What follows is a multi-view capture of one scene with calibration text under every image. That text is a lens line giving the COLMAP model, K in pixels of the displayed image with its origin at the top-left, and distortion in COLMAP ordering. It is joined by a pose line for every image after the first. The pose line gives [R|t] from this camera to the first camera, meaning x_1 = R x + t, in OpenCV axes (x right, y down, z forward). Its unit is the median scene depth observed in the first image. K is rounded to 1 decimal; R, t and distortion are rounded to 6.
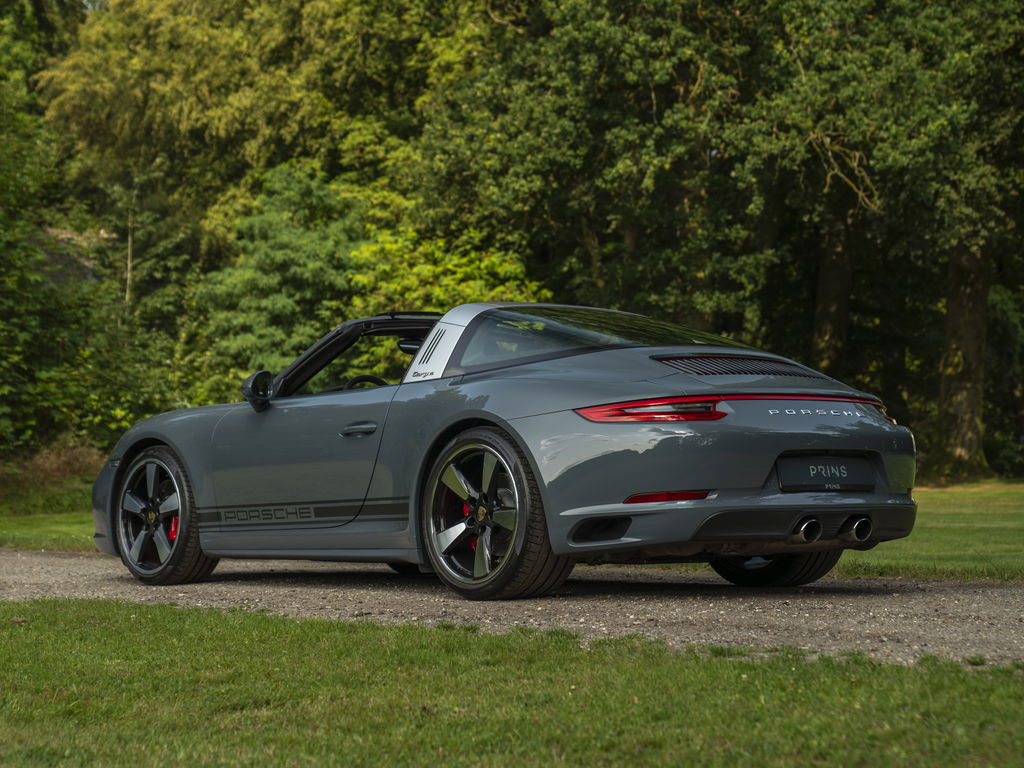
lens RADIAL K [[2088.5, 0, 512.0], [0, 2088.5, 384.0], [0, 0, 1]] dist [-0.000292, -0.015104]
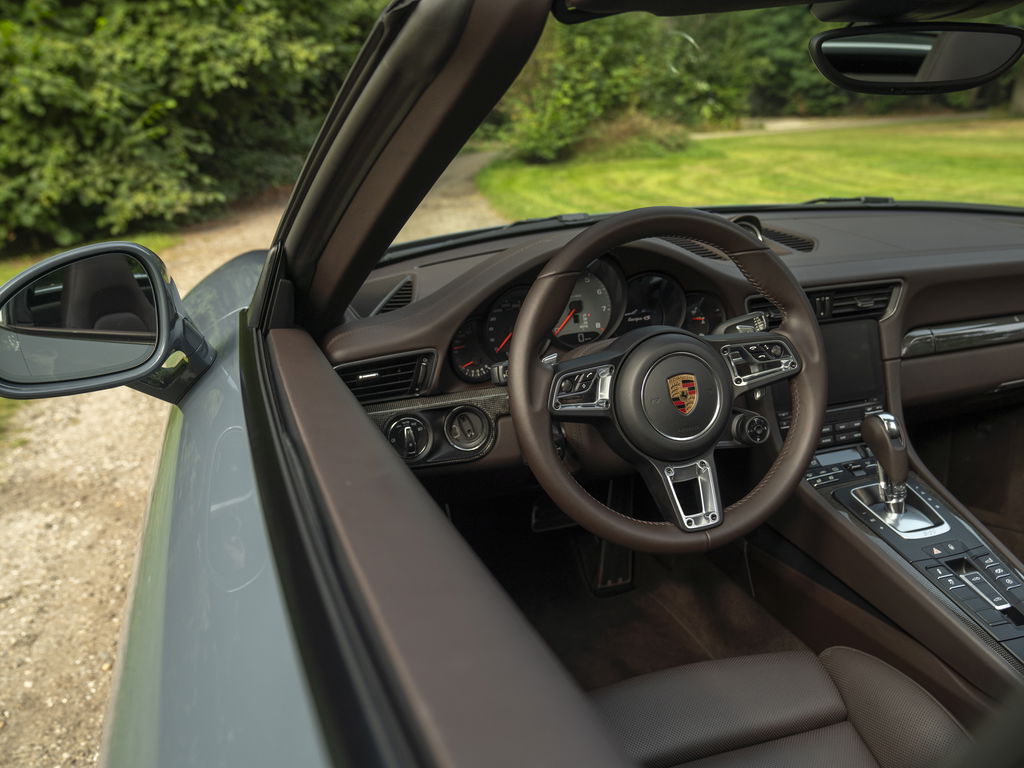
lens RADIAL K [[836.9, 0, 512.0], [0, 836.9, 384.0], [0, 0, 1]] dist [0.002440, 0.001660]
pose [[0.916477, 0.108887, -0.384986, -0.008717], [0.035838, 0.936042, 0.350058, -0.004441], [0.398480, -0.334617, 0.853959, 0.157160]]
